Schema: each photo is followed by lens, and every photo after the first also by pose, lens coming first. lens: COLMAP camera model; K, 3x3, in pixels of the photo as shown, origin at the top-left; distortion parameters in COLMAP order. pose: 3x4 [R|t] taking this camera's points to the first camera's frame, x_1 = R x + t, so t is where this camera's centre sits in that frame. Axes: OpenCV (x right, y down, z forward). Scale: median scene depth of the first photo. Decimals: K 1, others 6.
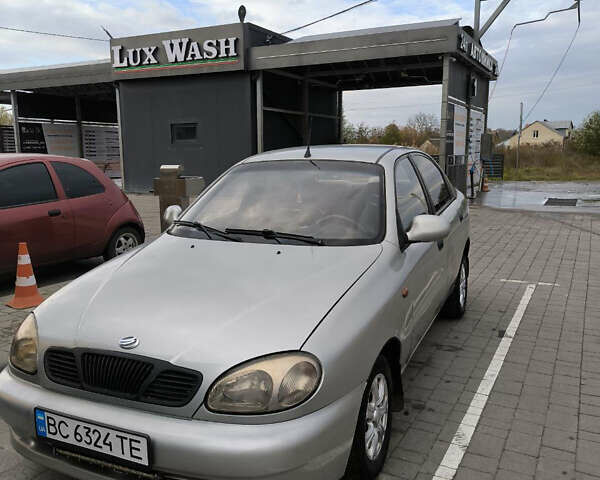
lens RADIAL K [[554.7, 0, 300.0], [0, 554.7, 240.0], [0, 0, 1]] dist [0.059555, -0.143577]
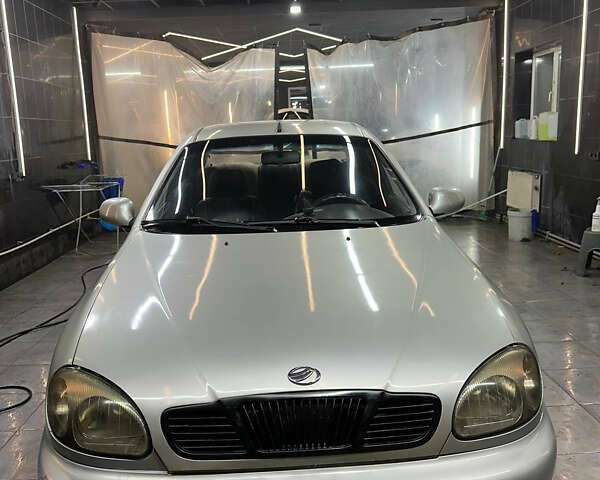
lens RADIAL K [[554.7, 0, 300.0], [0, 554.7, 240.0], [0, 0, 1]] dist [0.059555, -0.143577]
pose [[0.895445, -0.097560, 0.434351, -0.630747], [0.092323, 0.995176, 0.033197, -0.013732], [-0.435494, 0.010374, 0.900132, 0.374920]]
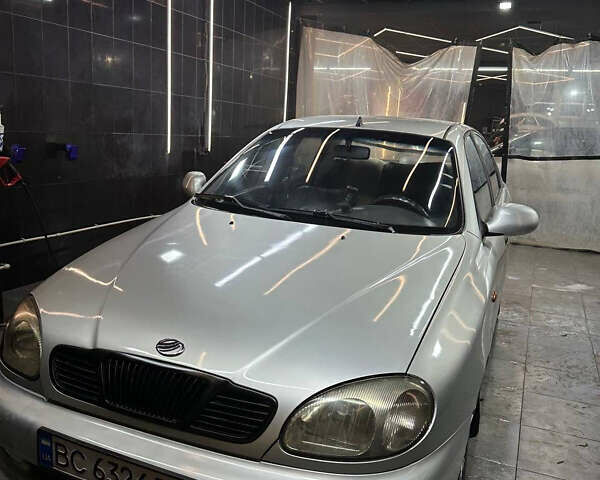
lens RADIAL K [[554.7, 0, 300.0], [0, 554.7, 240.0], [0, 0, 1]] dist [0.059555, -0.143577]
pose [[0.996882, 0.064202, 0.045875, -0.184457], [-0.065665, 0.997356, 0.031132, 0.006638], [-0.043755, -0.034047, 0.998462, 0.264040]]
